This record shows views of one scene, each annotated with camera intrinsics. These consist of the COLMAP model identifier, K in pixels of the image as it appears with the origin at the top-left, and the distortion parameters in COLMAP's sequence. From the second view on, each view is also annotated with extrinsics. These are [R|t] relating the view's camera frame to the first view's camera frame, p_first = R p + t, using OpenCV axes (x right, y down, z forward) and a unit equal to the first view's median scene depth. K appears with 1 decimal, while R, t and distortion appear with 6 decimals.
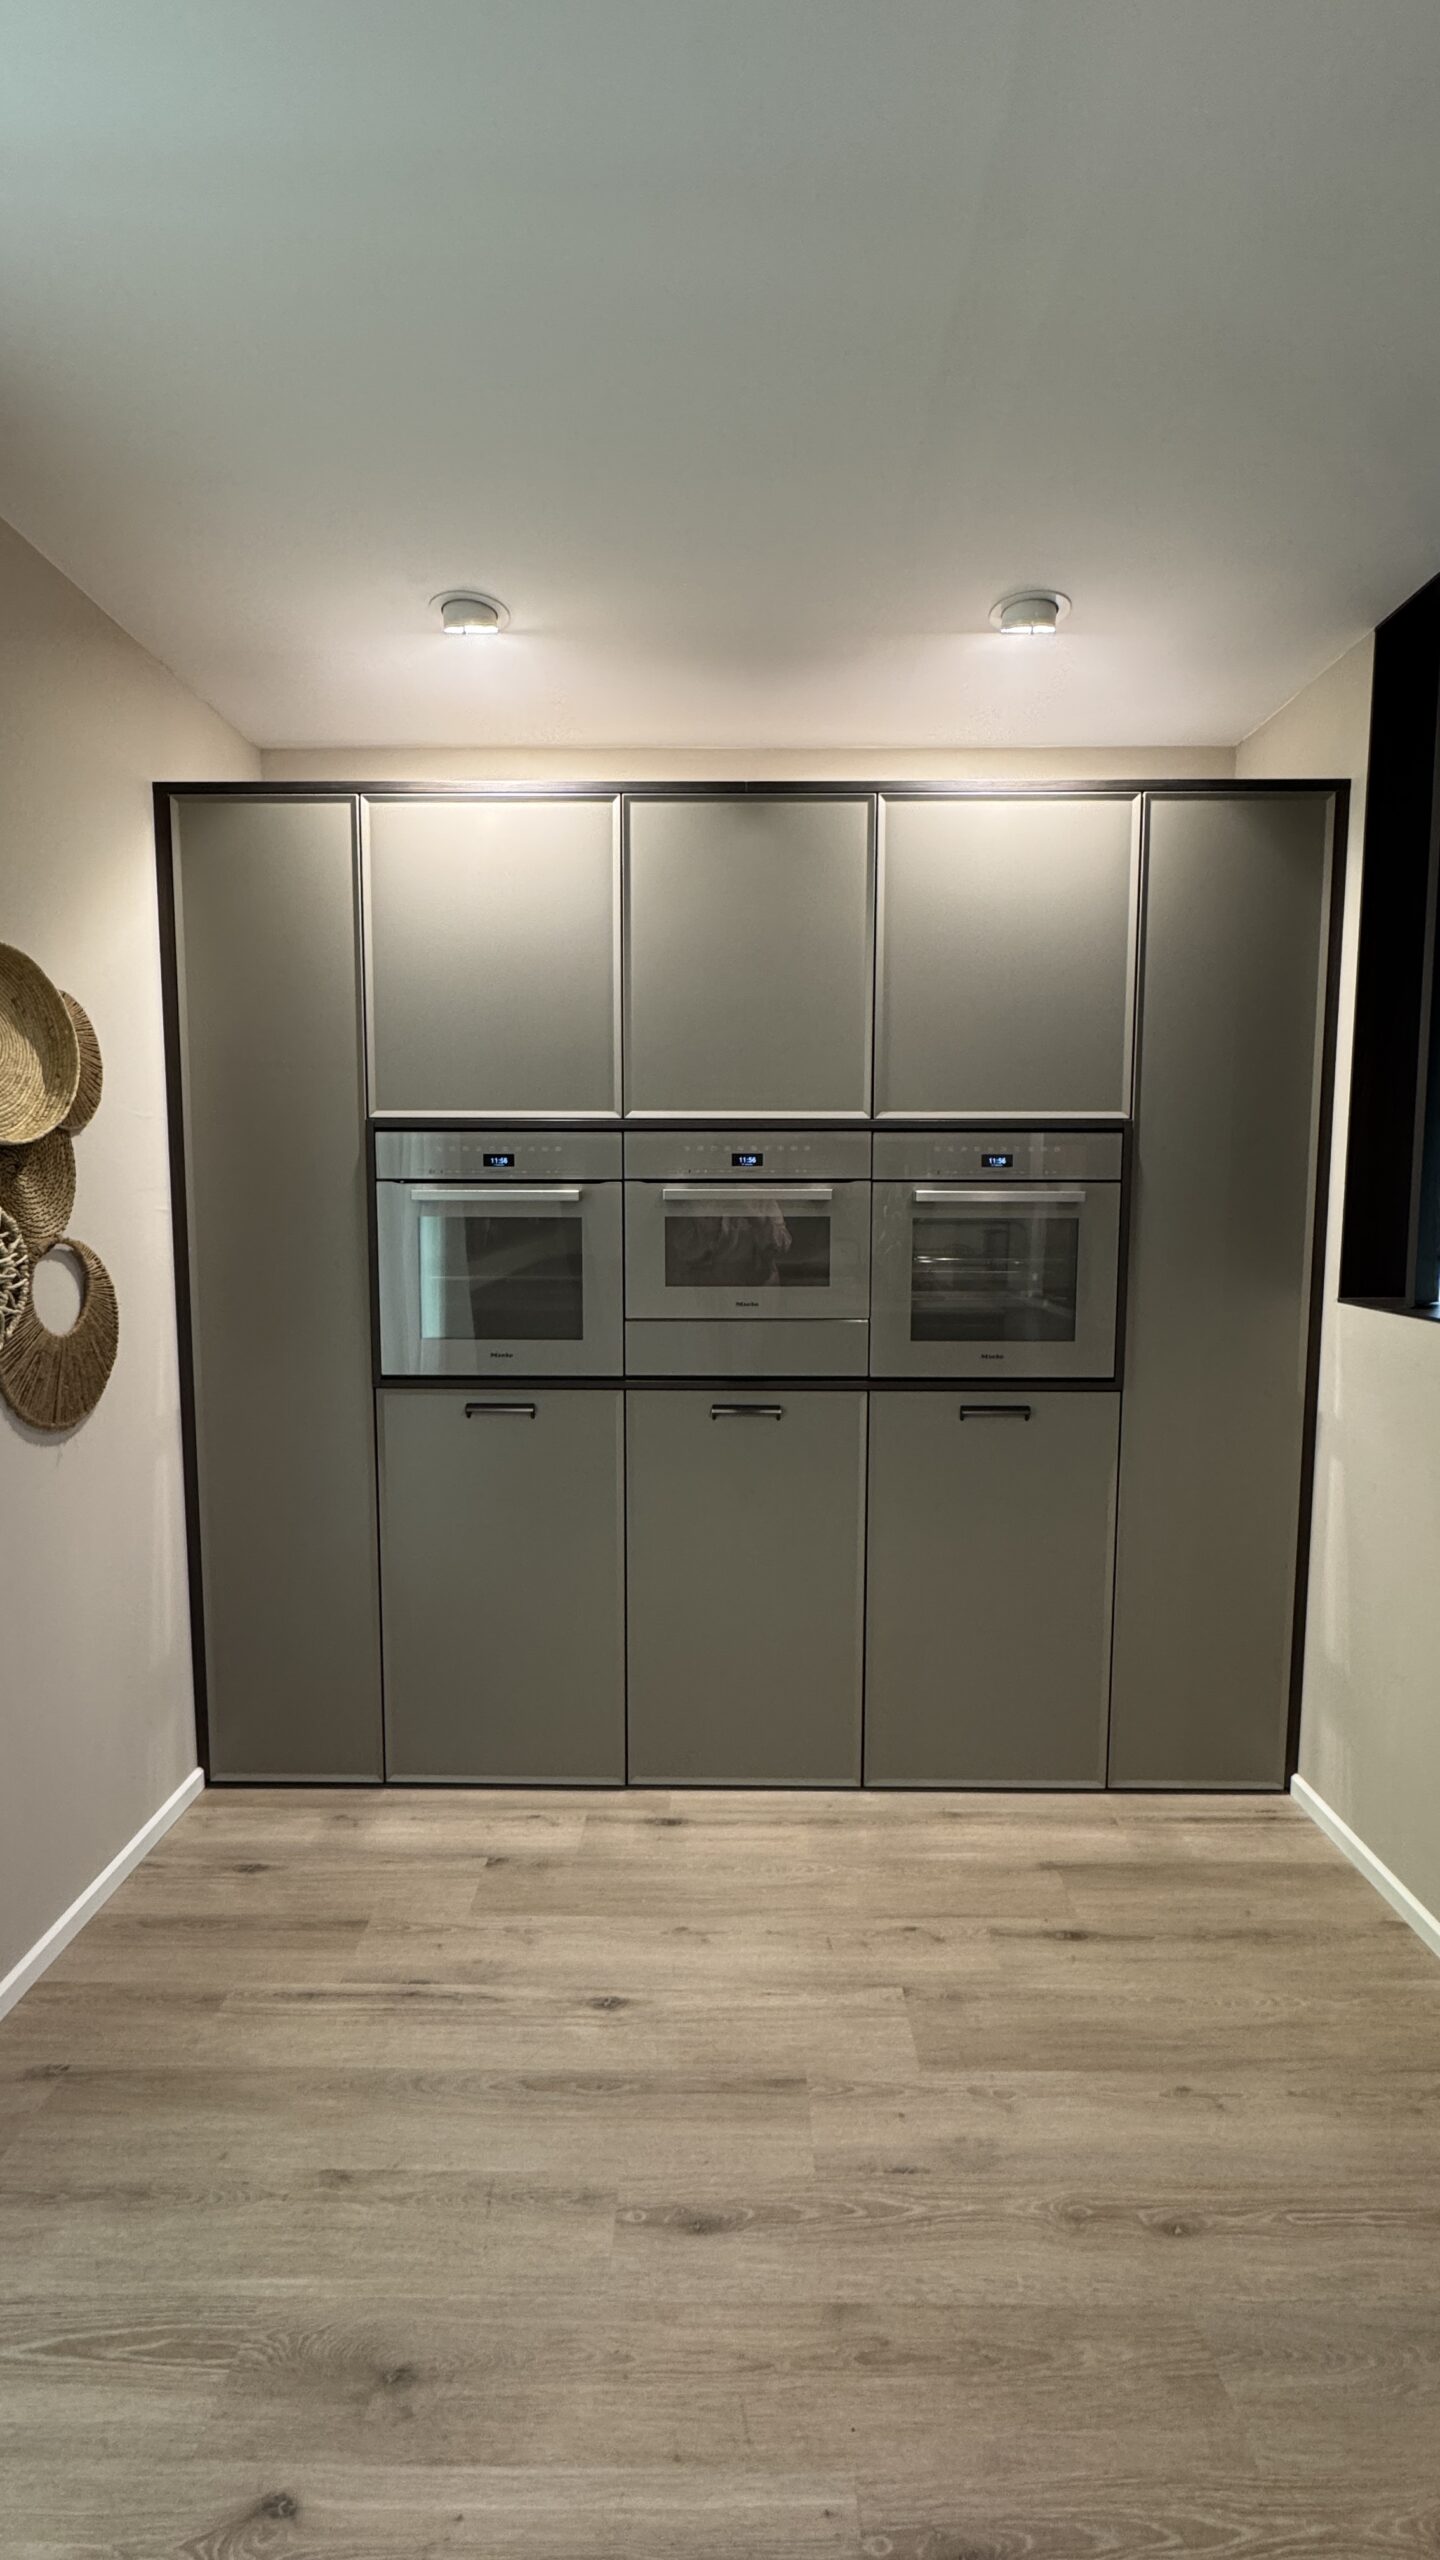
lens RADIAL K [[1044.2, 0, 721.2], [0, 1044.2, 1277.6], [0, 0, 1]] dist [-0.002287, -0.000485]
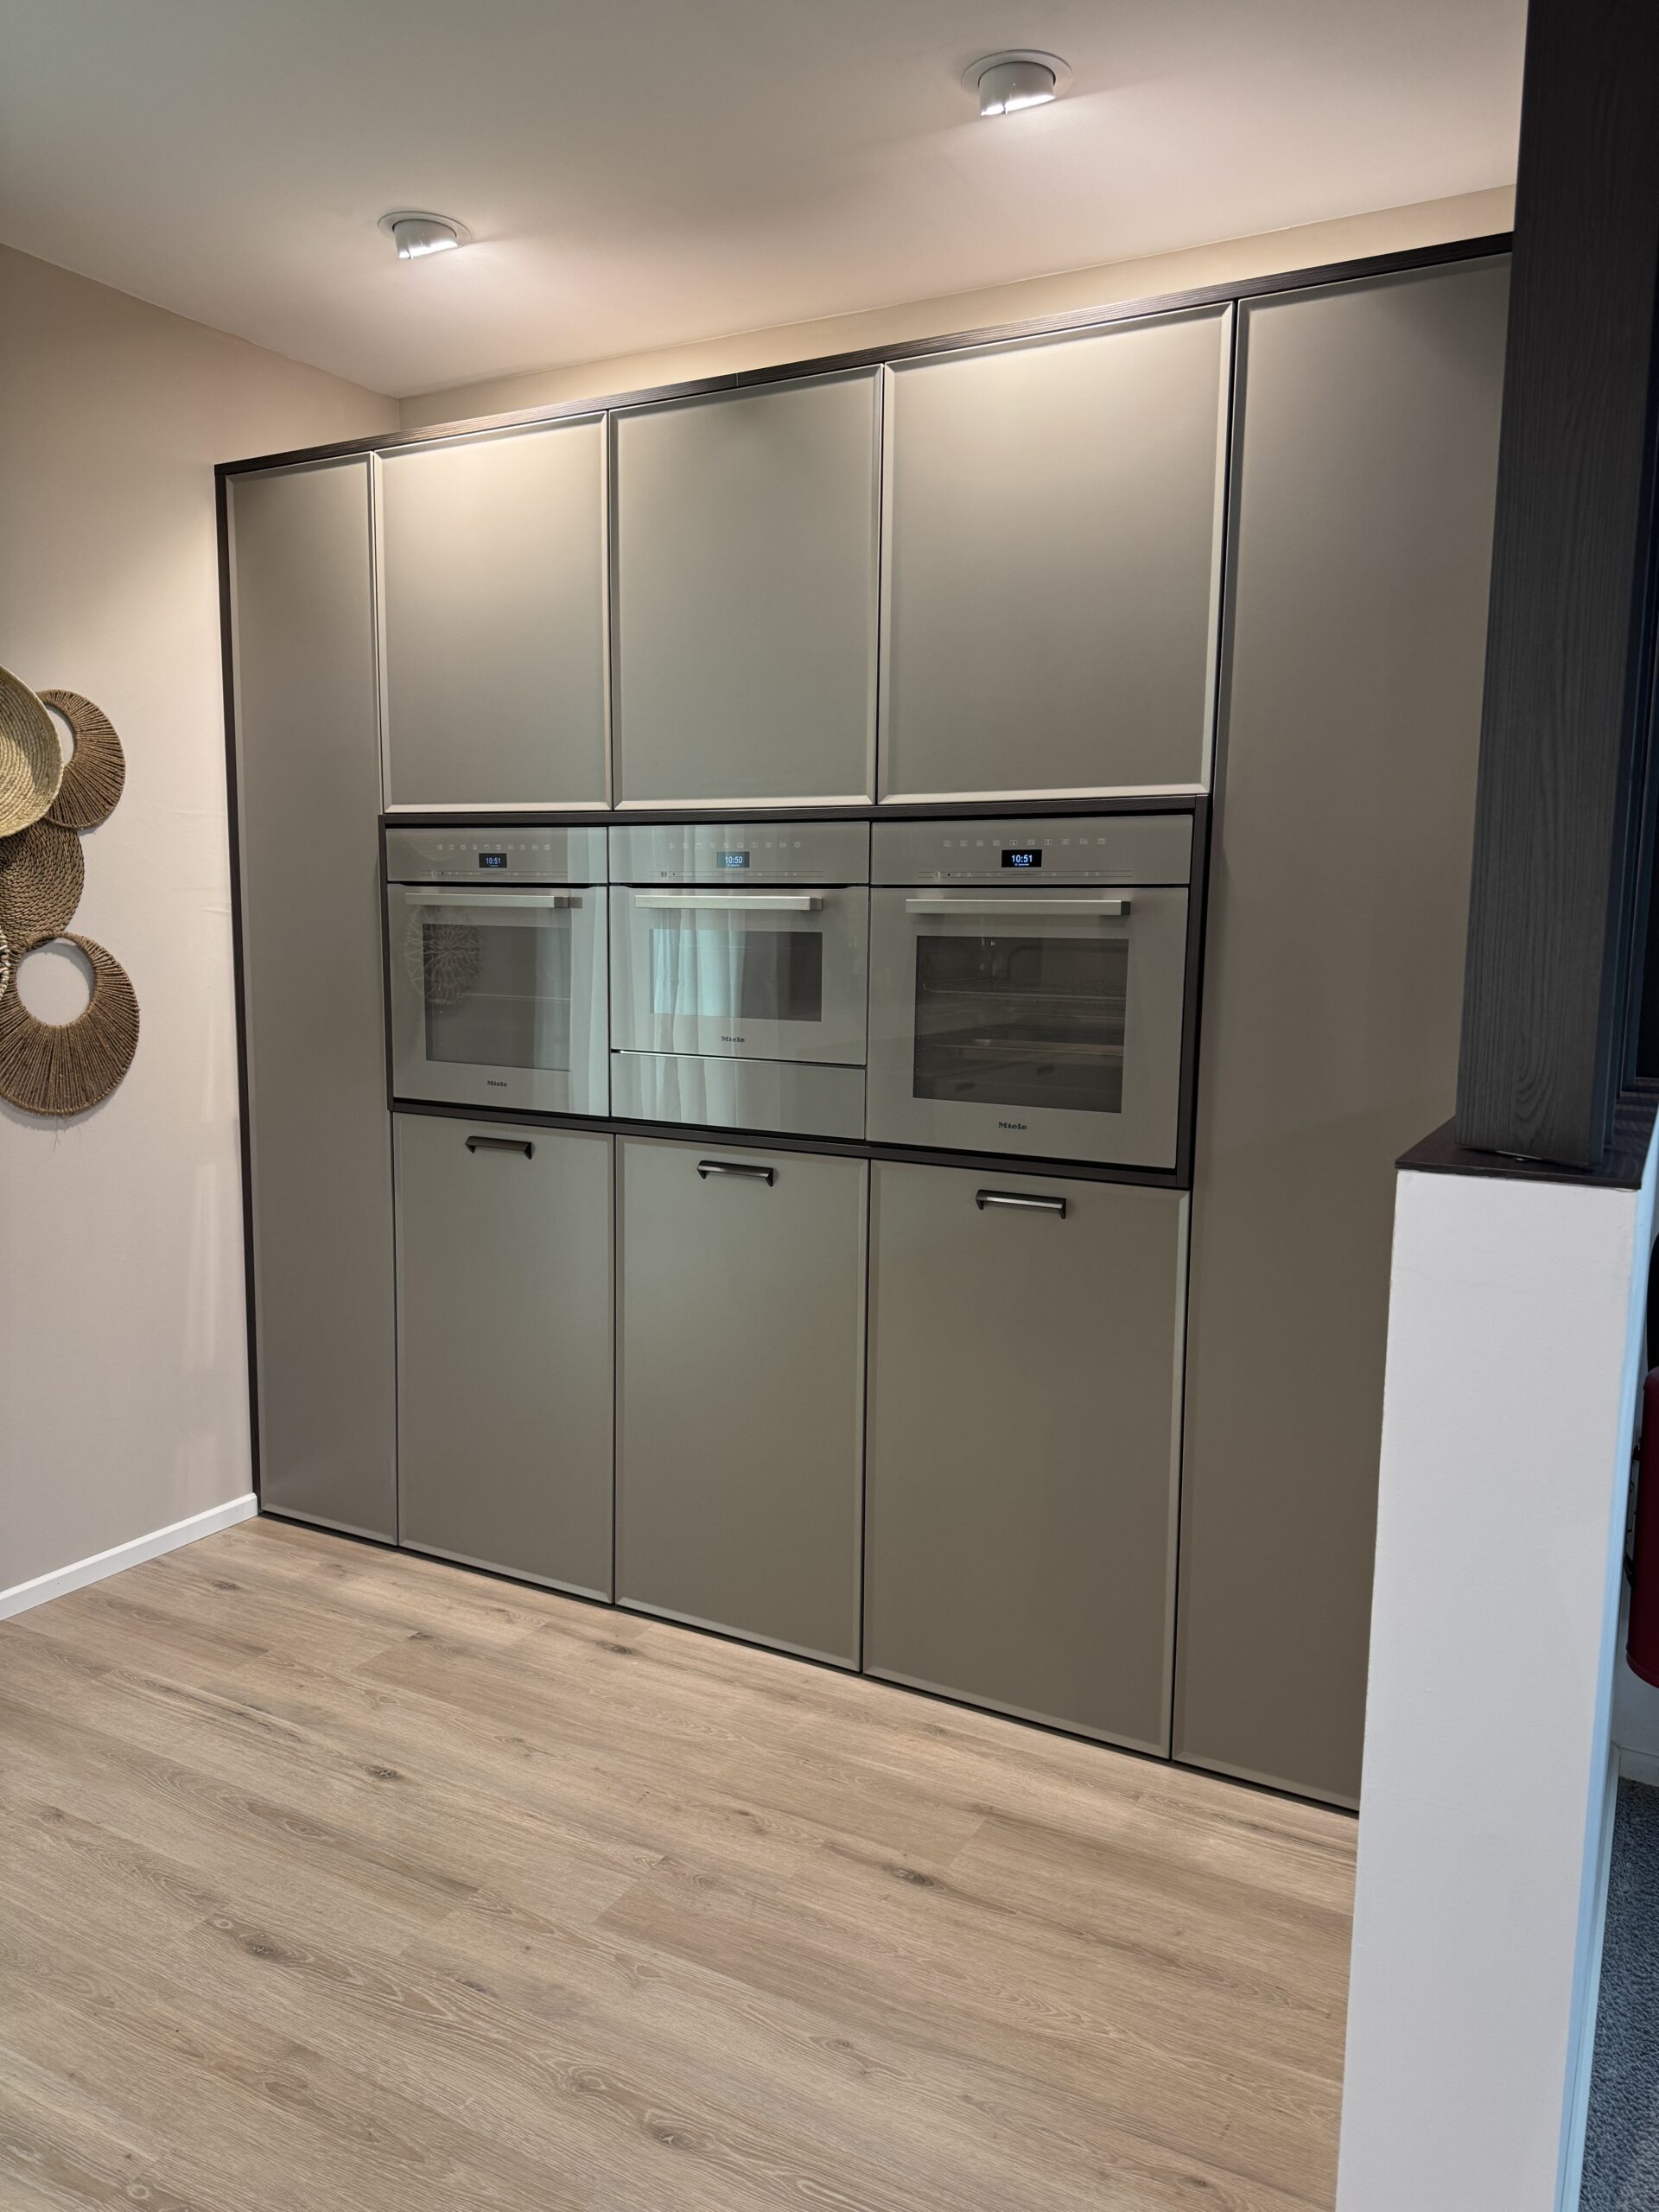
lens RADIAL K [[1529.2, 0, 865.2], [0, 1529.2, 1107.0], [0, 0, 1]] dist [0.030705, -0.032197]
pose [[0.887670, 0.067946, -0.455439, 0.751993], [-0.055059, 0.997619, 0.041520, 0.026294], [0.457176, -0.011780, 0.889298, -0.005515]]
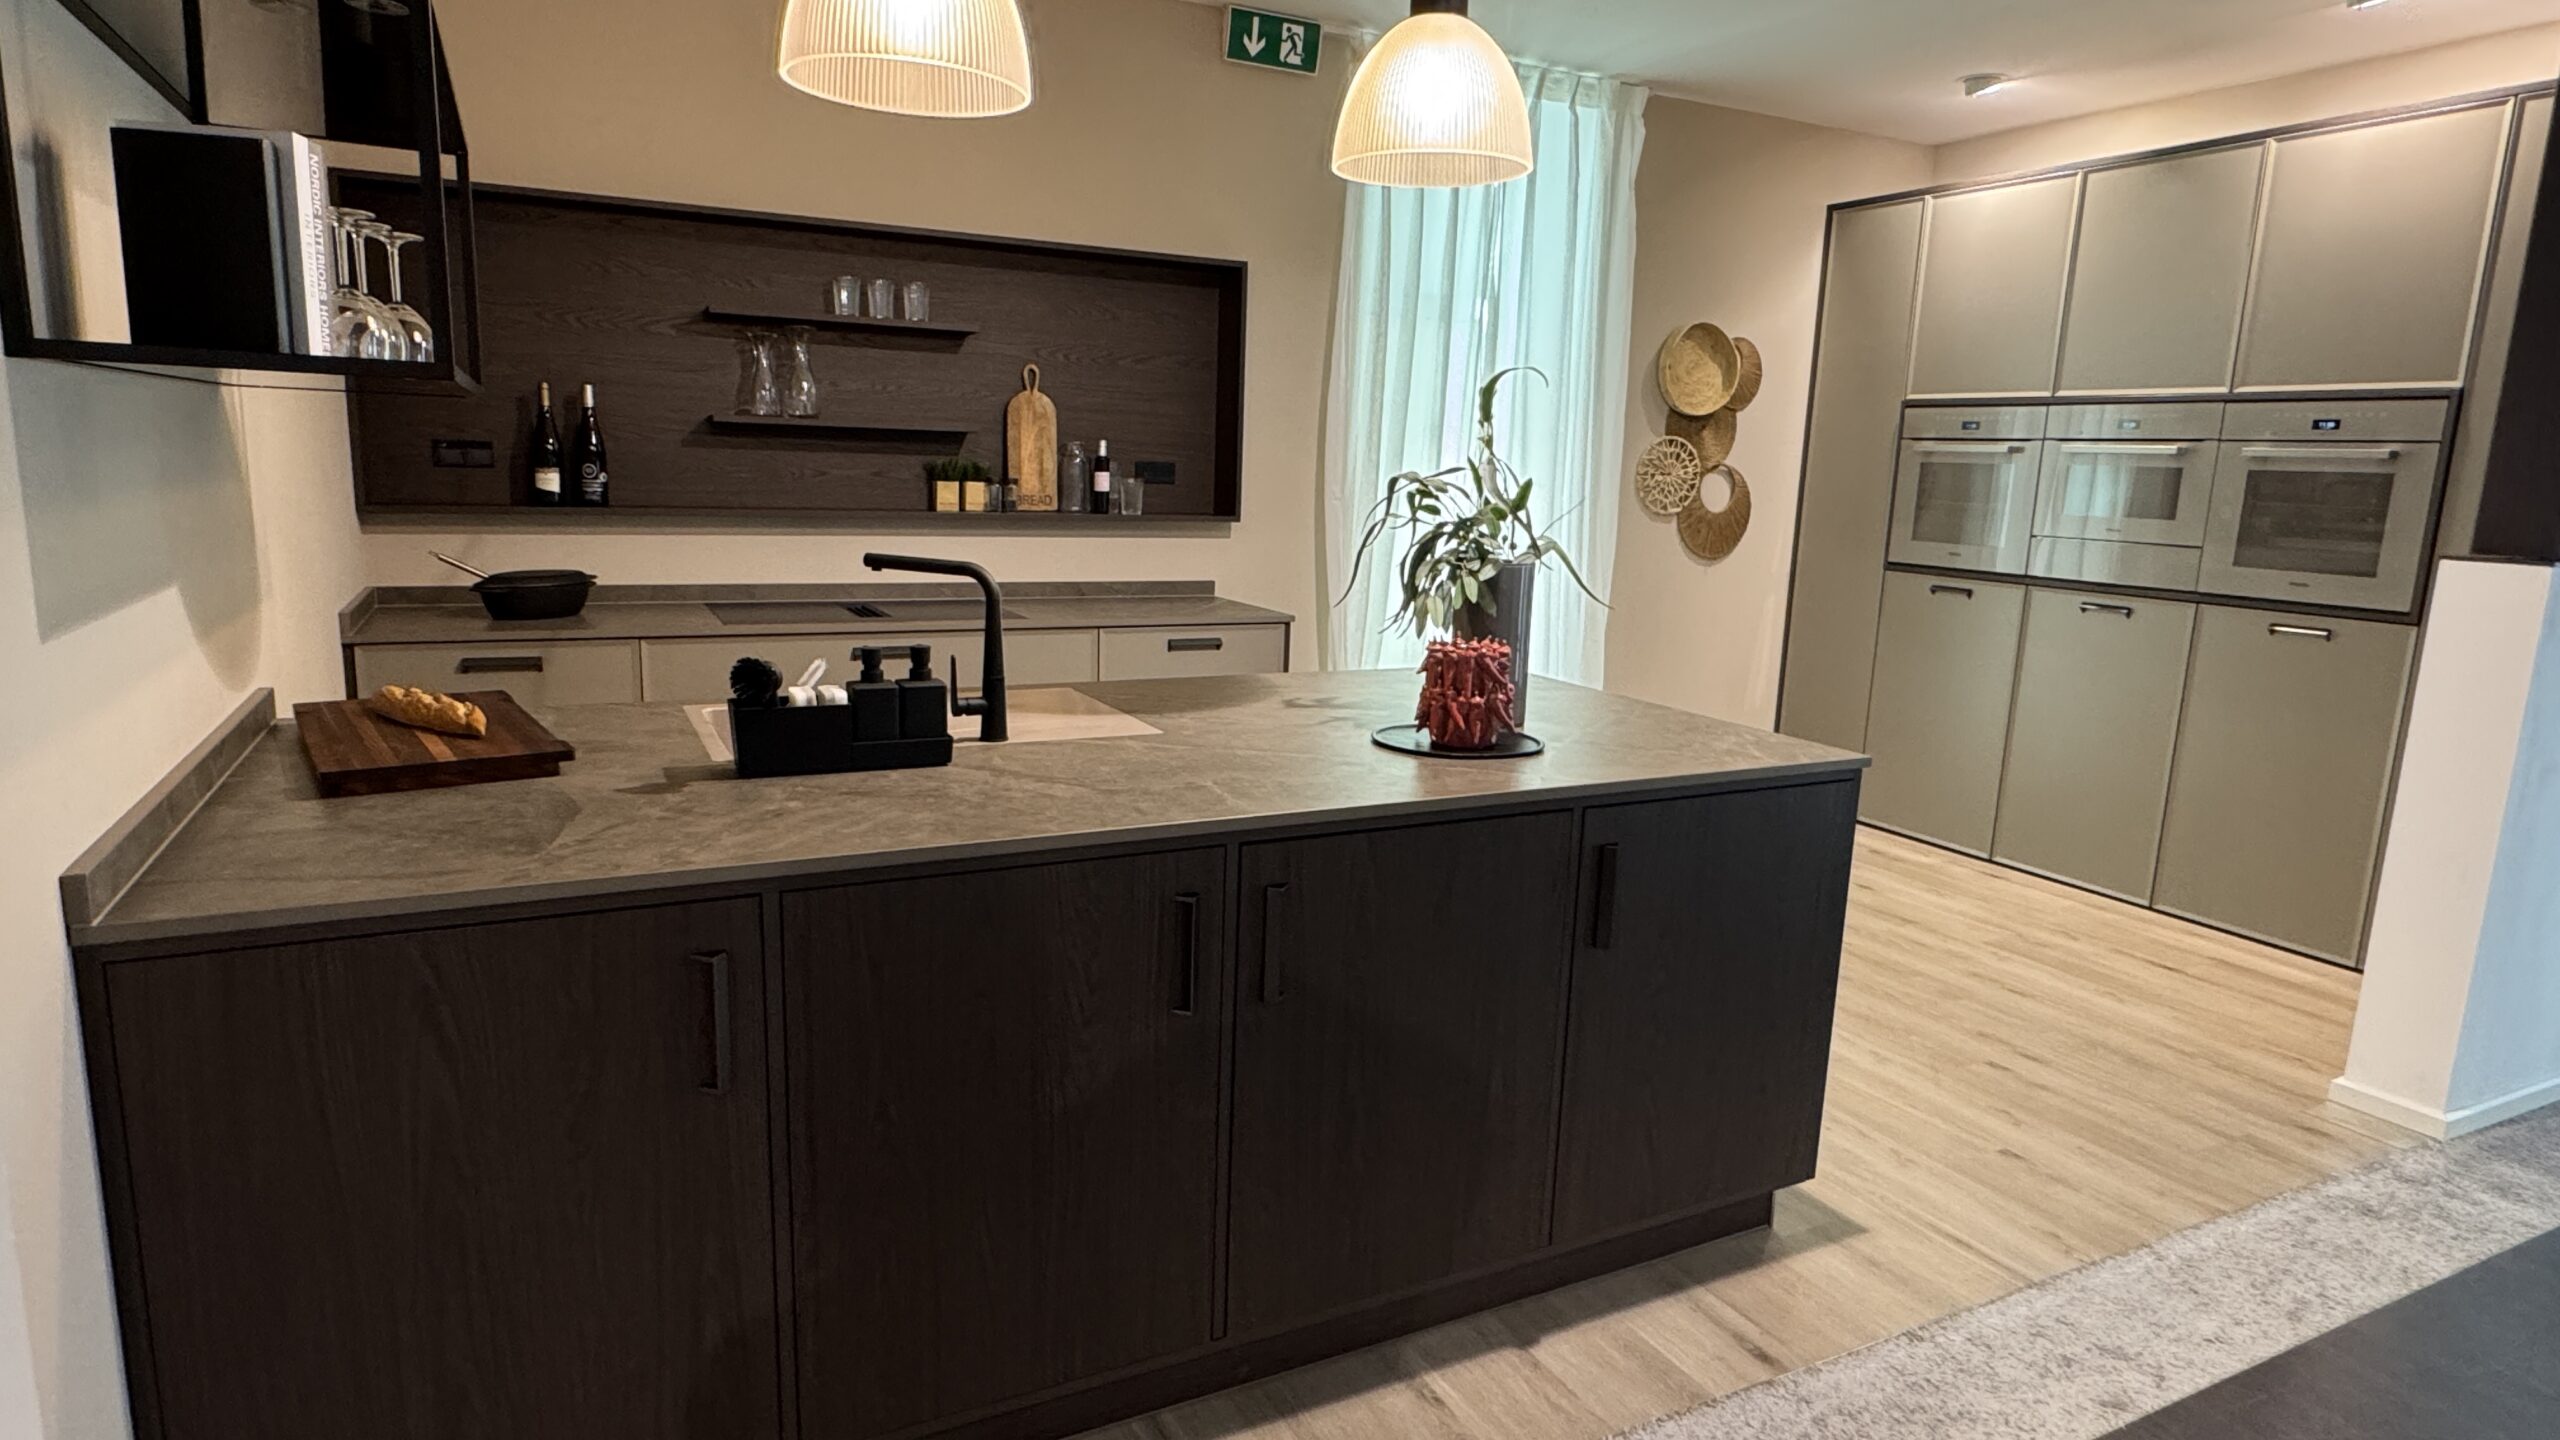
lens RADIAL K [[1426.8, 0, 1277.1], [0, 1426.8, 717.5], [0, 0, 1]] dist [0.023443, -0.019513]
pose [[0.459307, 0.174755, -0.870918, 1.392513], [-0.116204, 0.983852, 0.136132, 0.159872], [0.880644, 0.038678, 0.472197, -0.995164]]
